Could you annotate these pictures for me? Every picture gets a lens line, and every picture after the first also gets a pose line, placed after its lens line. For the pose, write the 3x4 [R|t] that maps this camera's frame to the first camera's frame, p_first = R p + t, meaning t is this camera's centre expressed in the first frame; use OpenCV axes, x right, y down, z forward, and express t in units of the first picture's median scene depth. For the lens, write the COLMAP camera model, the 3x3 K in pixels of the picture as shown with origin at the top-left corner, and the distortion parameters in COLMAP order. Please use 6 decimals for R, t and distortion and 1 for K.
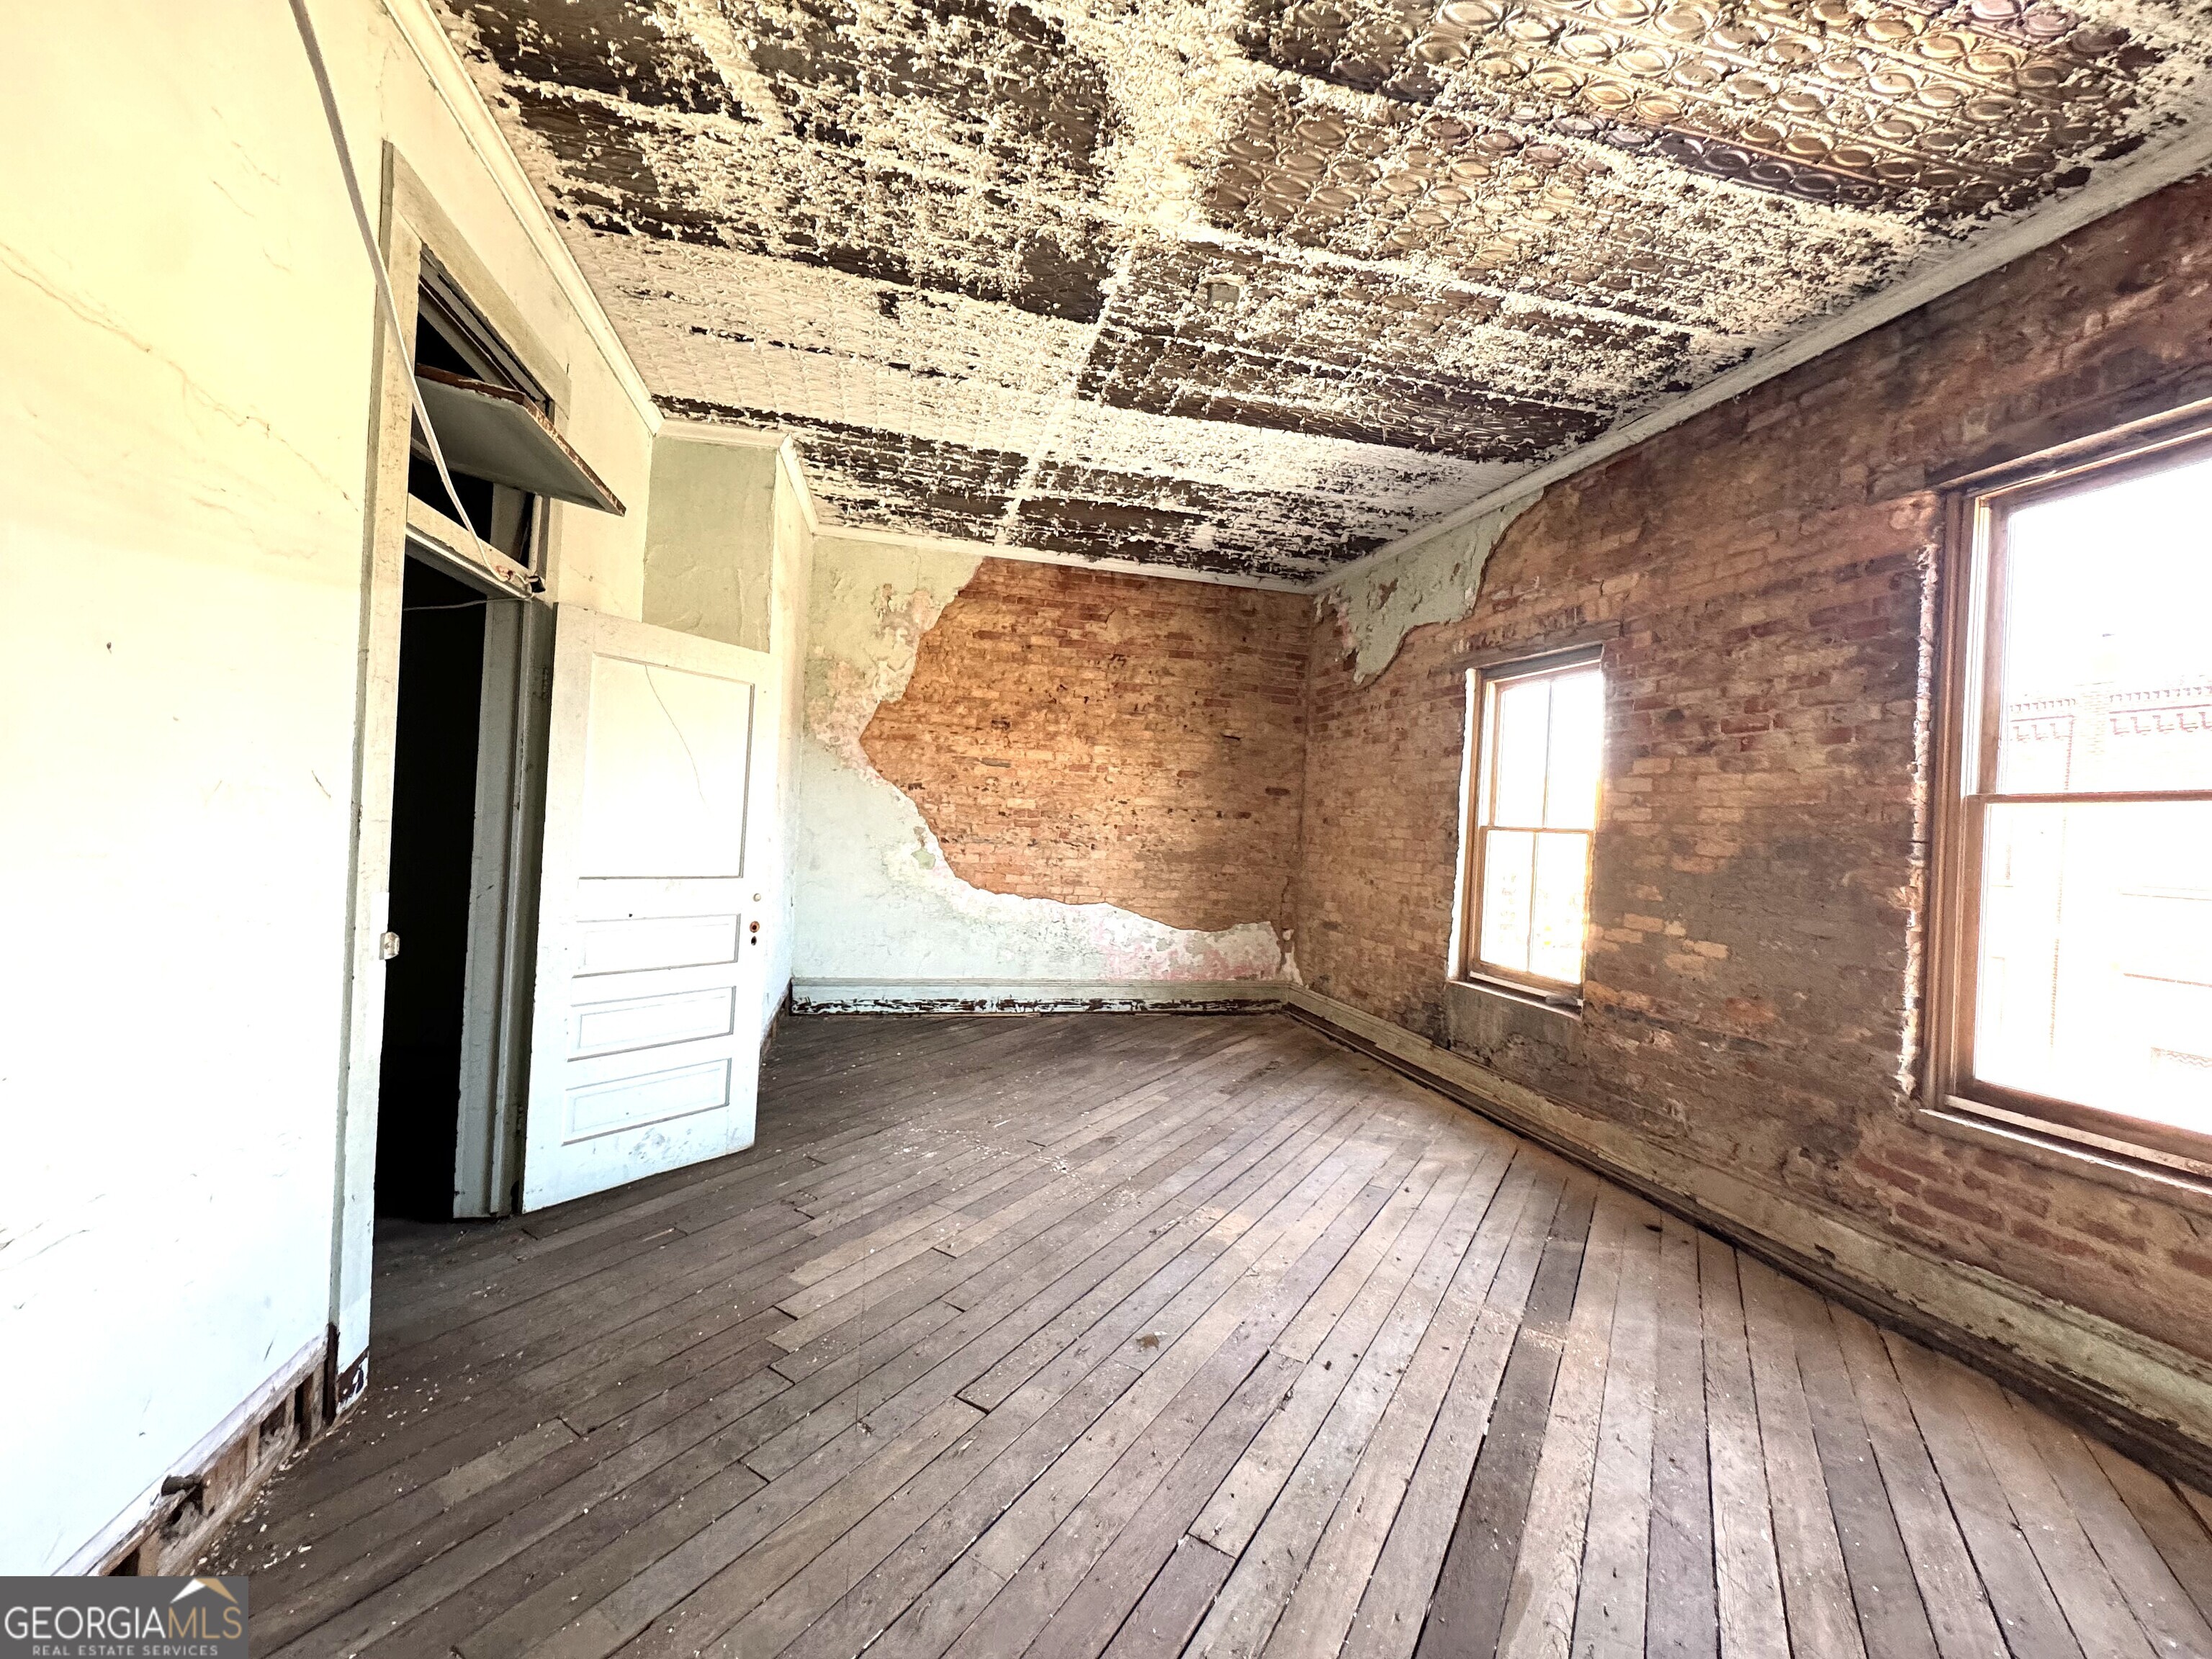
lens RADIAL K [[890.6, 0, 1106.0], [0, 890.6, 829.5], [0, 0, 1]] dist [-0.004136, 0.000554]
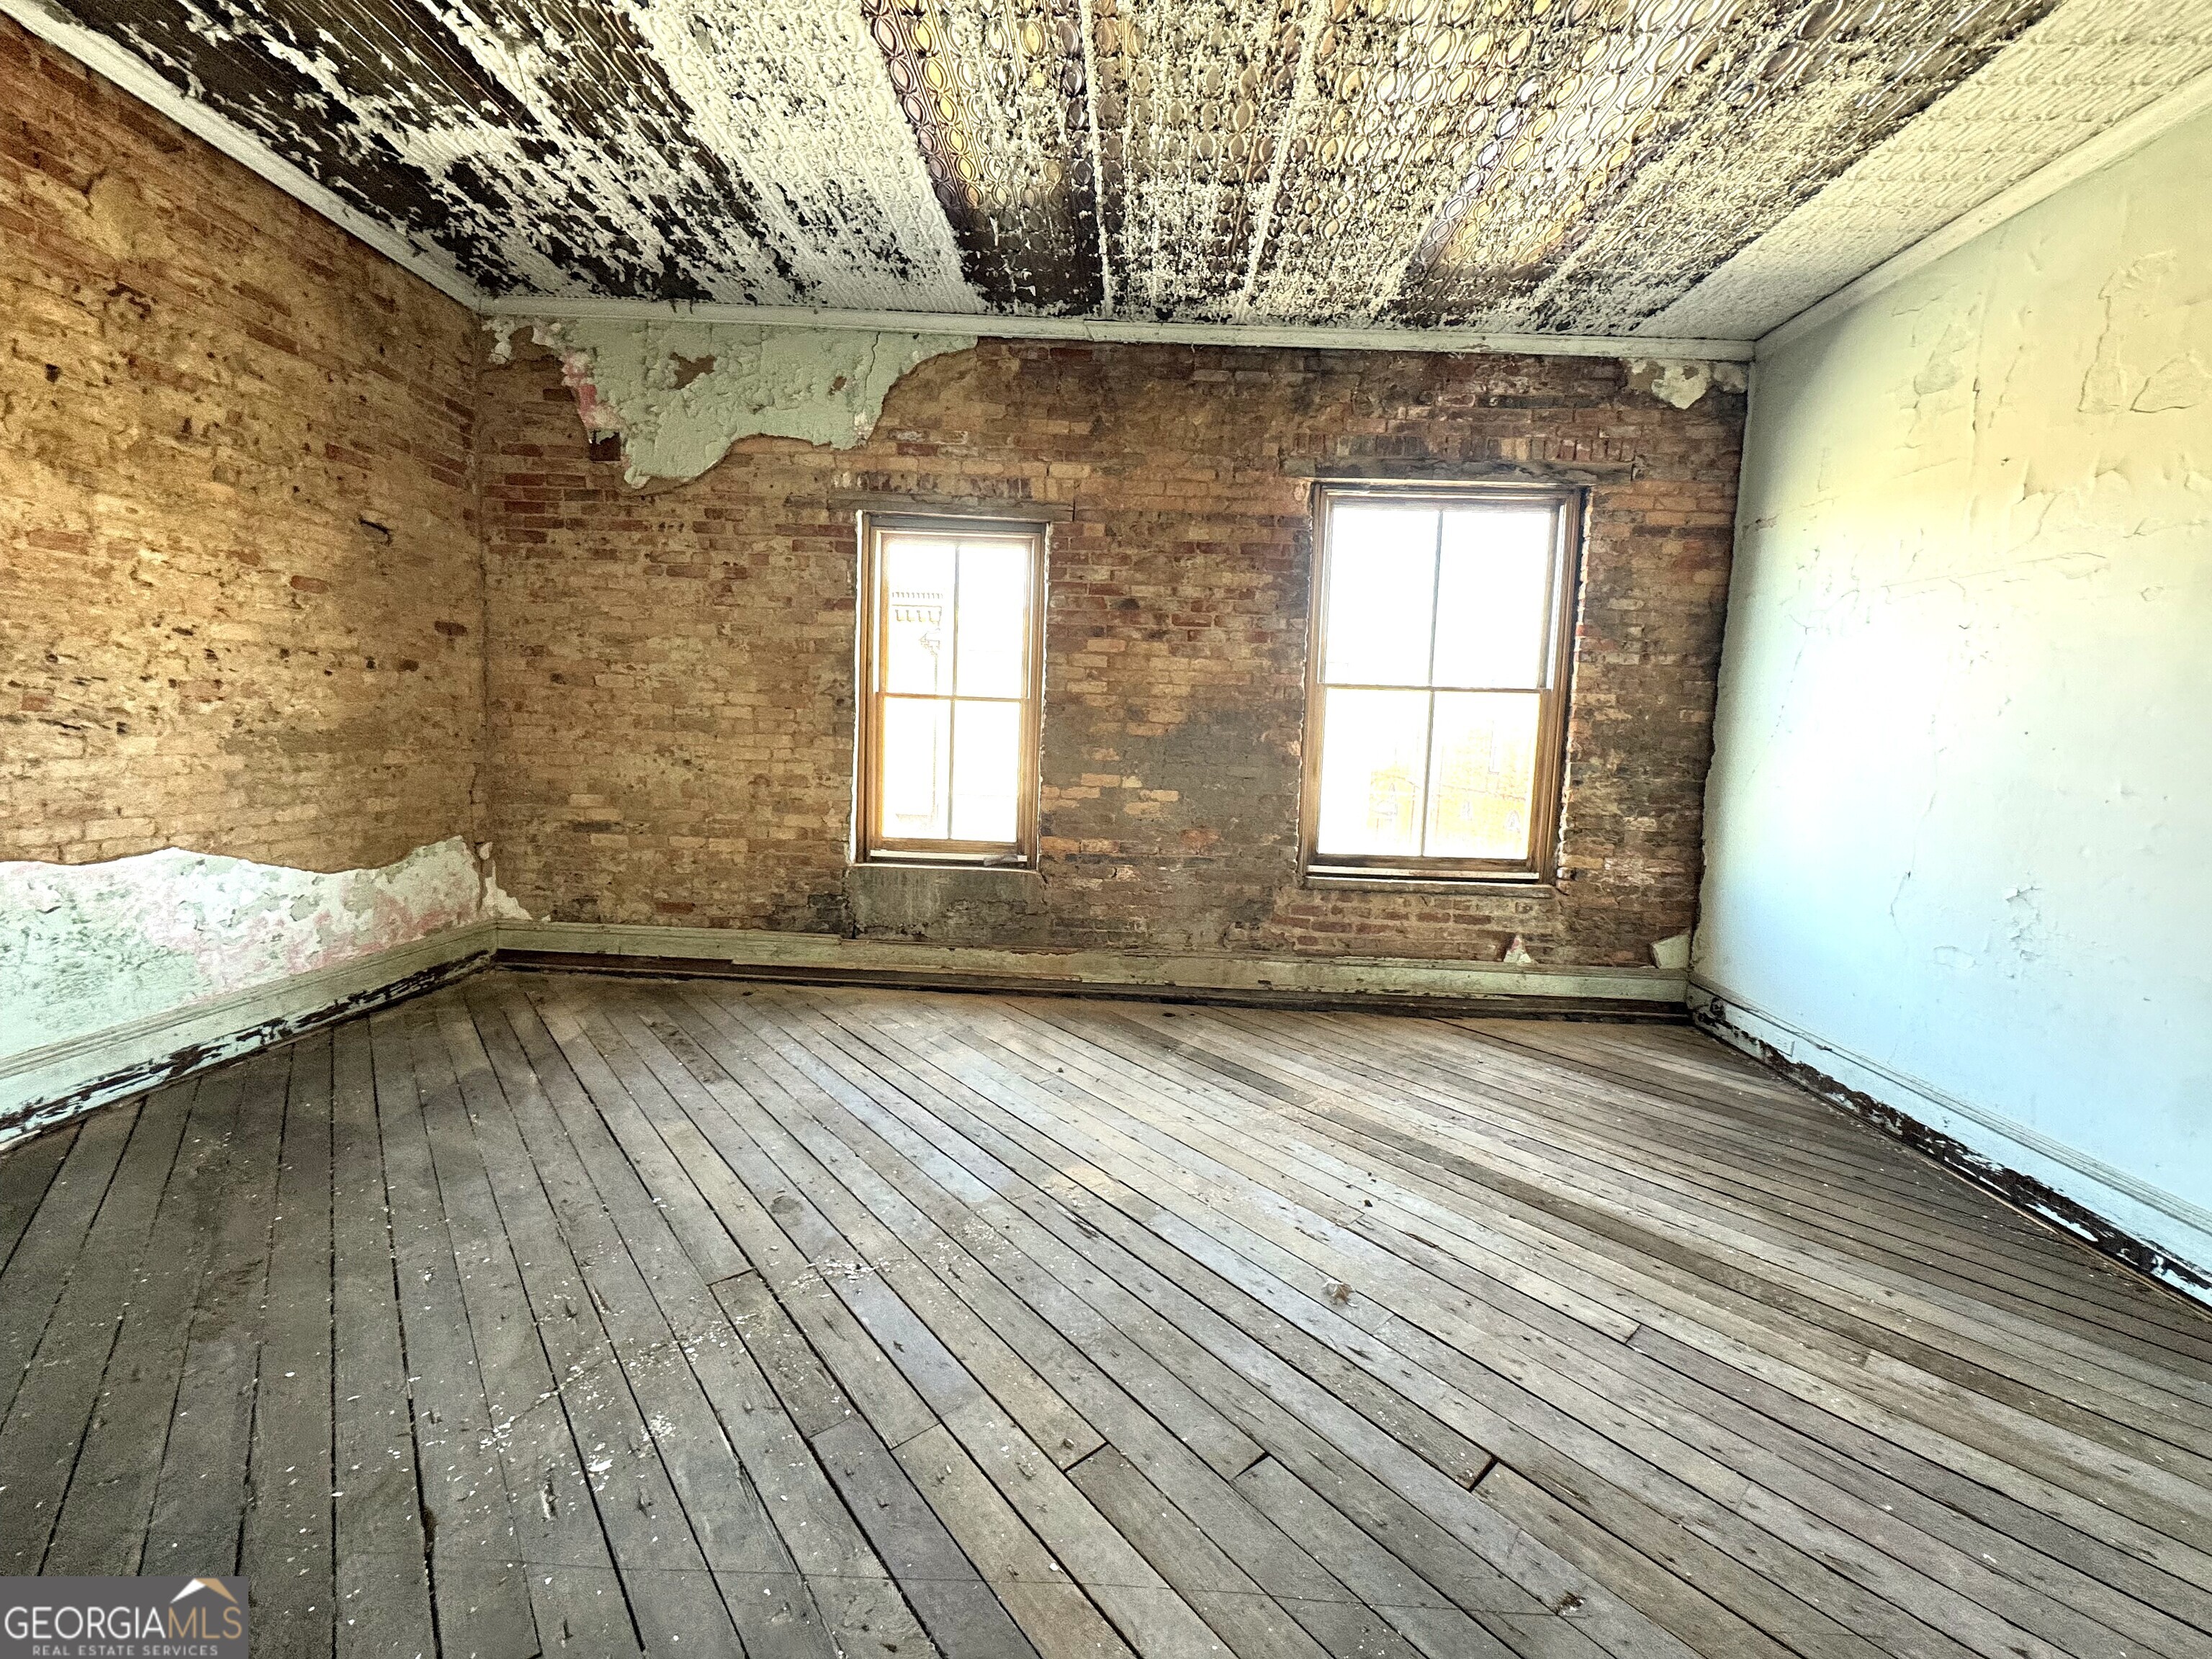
lens RADIAL K [[890.6, 0, 1106.0], [0, 890.6, 829.5], [0, 0, 1]] dist [-0.004136, 0.000554]
pose [[0.263666, -0.144693, 0.953700, -0.410101], [-0.017484, 0.987807, 0.154701, -0.010381], [-0.964456, -0.057463, 0.257921, 0.526626]]
